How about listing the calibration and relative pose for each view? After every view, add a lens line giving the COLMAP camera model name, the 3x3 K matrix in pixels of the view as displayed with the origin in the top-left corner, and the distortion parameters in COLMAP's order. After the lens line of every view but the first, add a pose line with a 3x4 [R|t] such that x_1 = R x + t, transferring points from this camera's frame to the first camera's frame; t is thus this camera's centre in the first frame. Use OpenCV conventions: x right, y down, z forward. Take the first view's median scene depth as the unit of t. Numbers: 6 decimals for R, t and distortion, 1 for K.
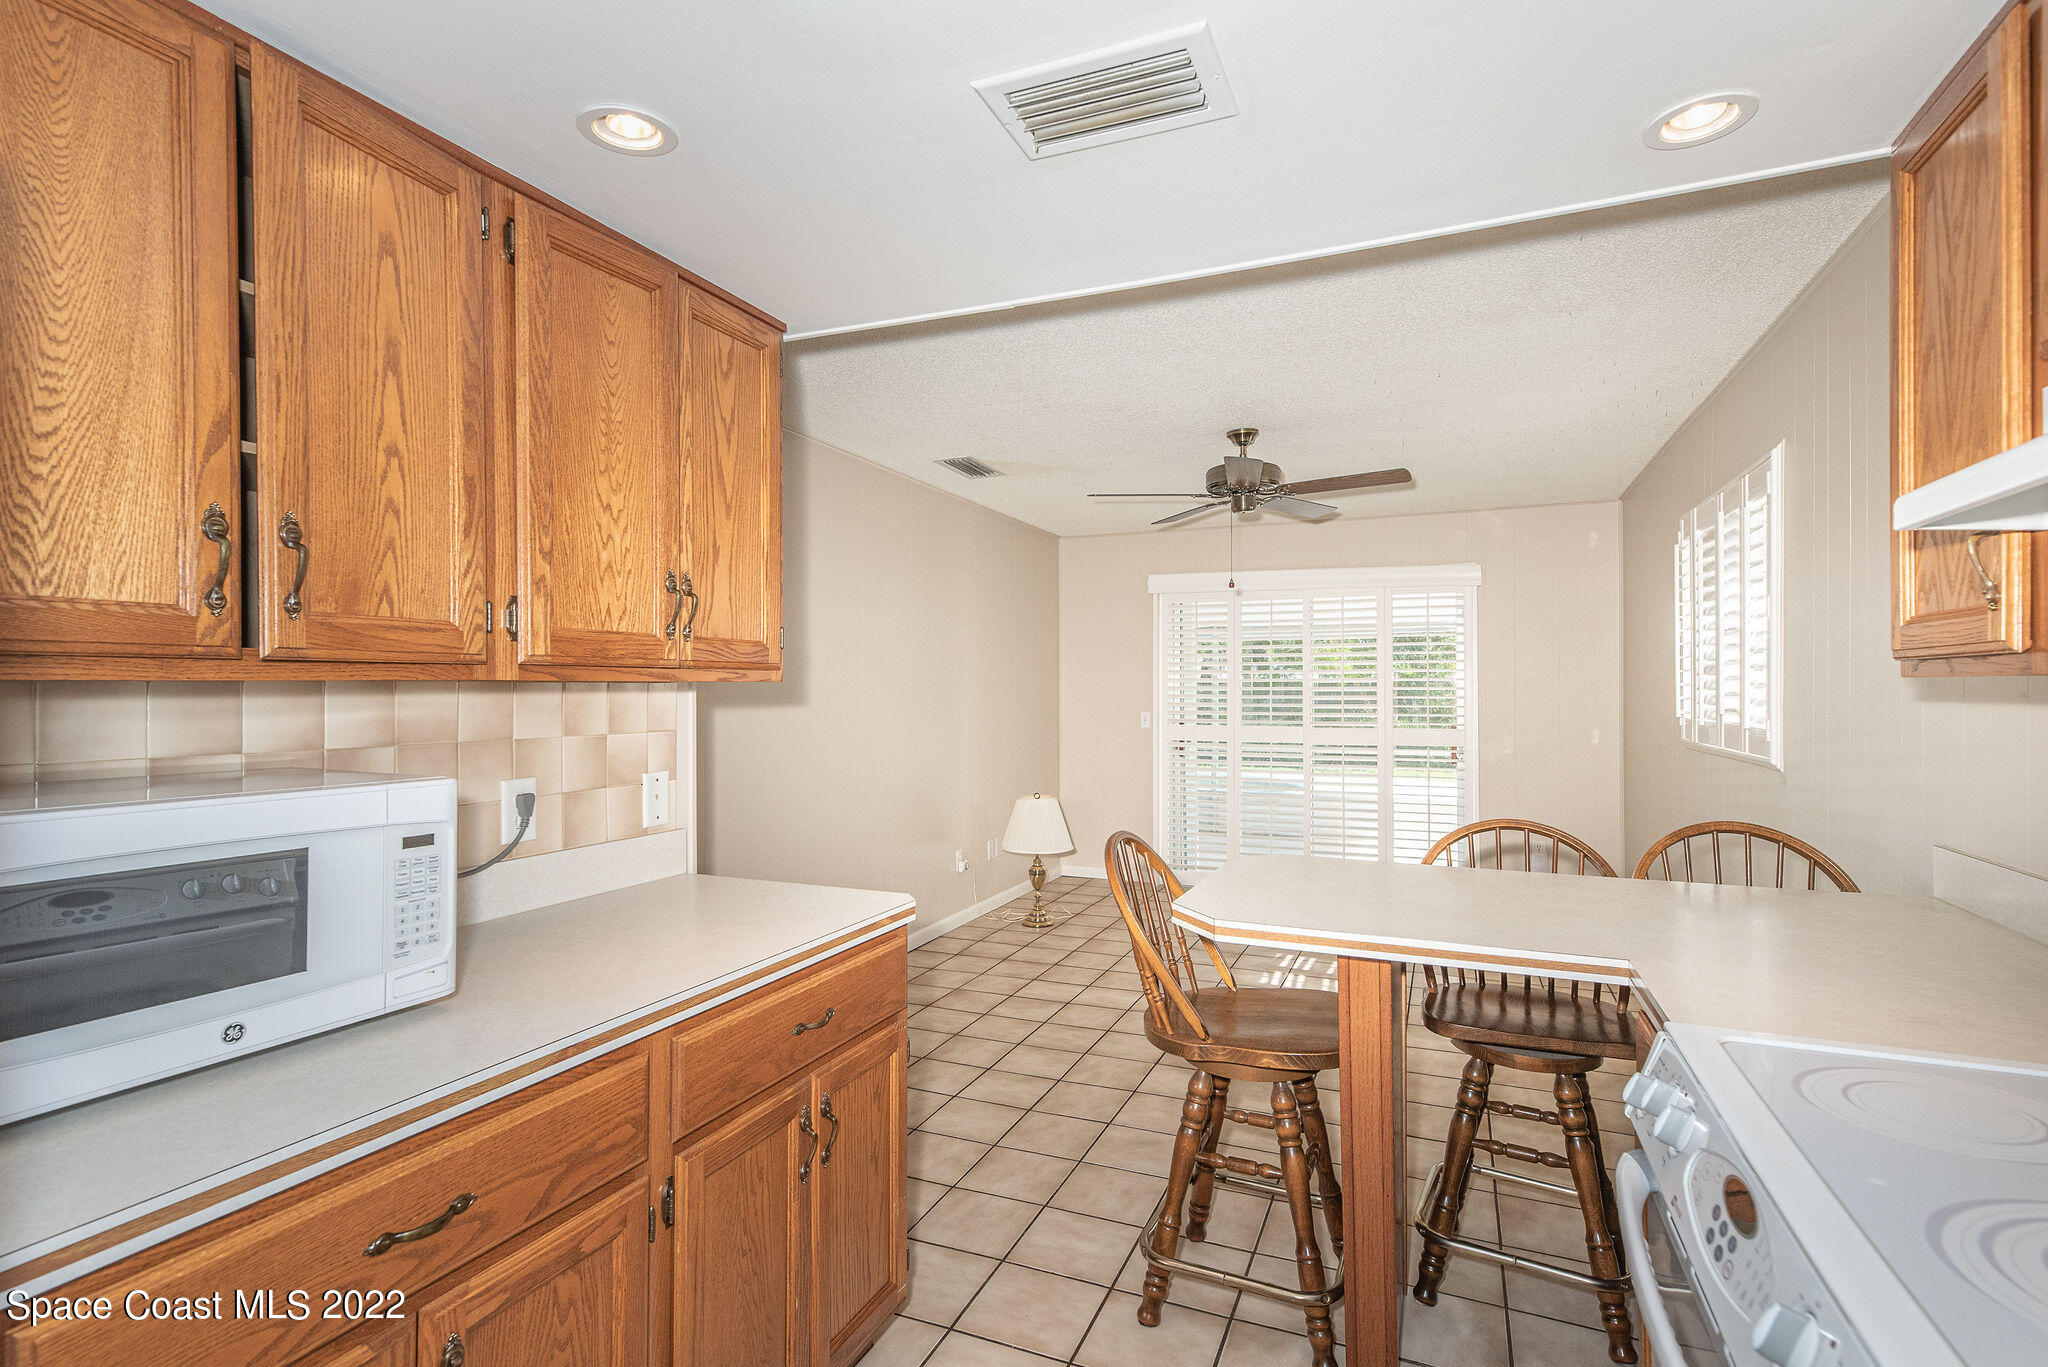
lens RADIAL K [[1030.7, 0, 1015.4], [0, 1030.7, 677.9], [0, 0, 1]] dist [0.014713, -0.002091]
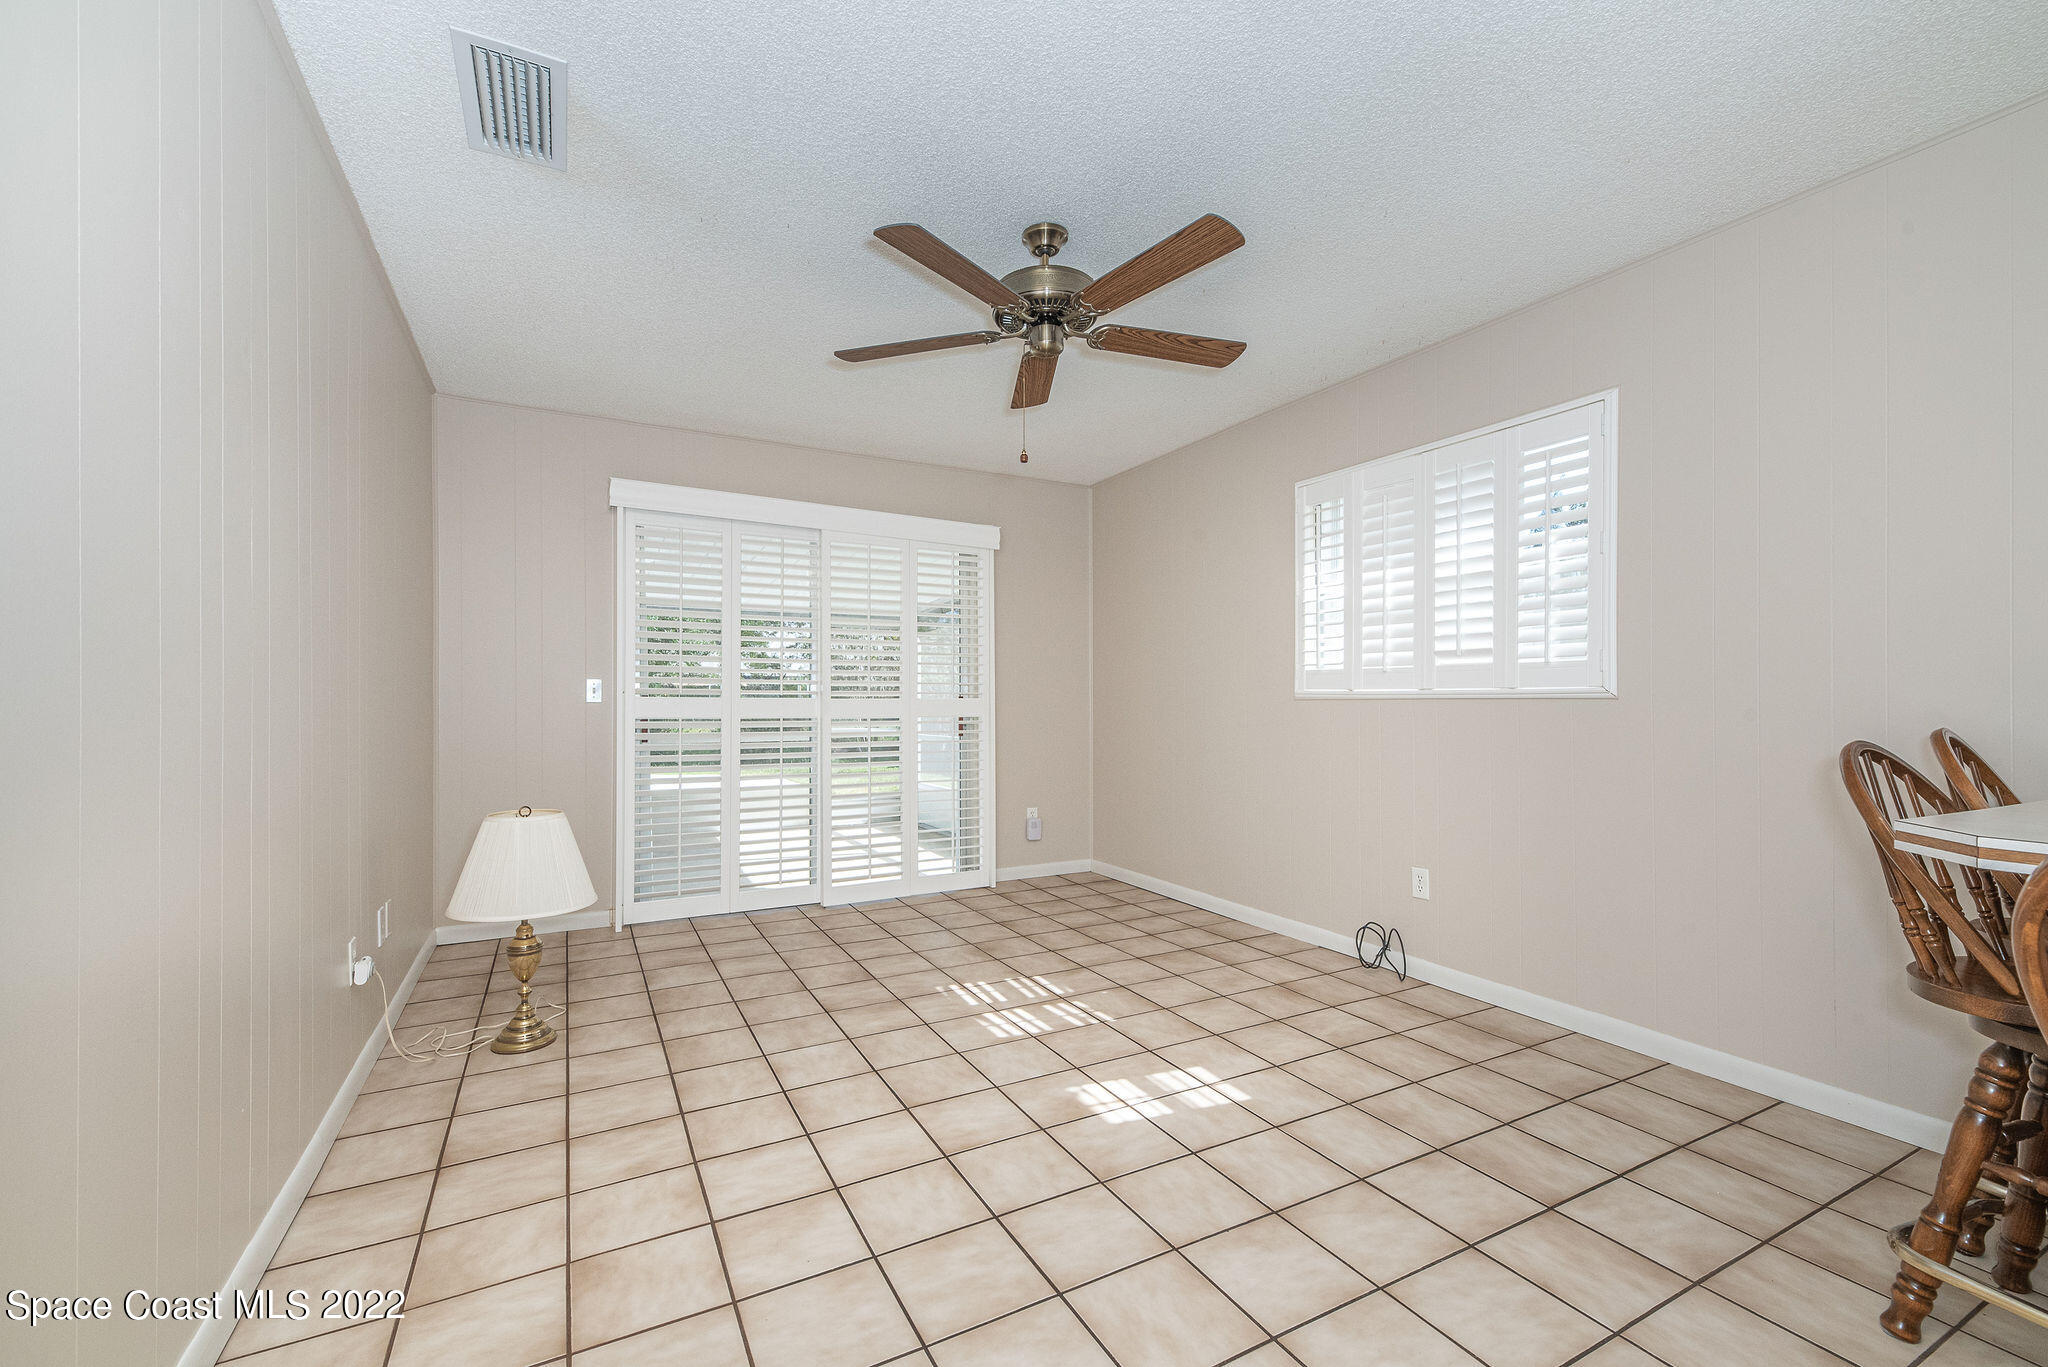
lens RADIAL K [[857.4, 0, 1028.3], [0, 857.4, 693.2], [0, 0, 1]] dist [0.009720, -0.000305]
pose [[0.629575, 0.024601, 0.776550, -0.204515], [0.000674, 0.999481, -0.032211, 0.079476], [-0.776939, 0.020803, 0.629232, 0.601956]]
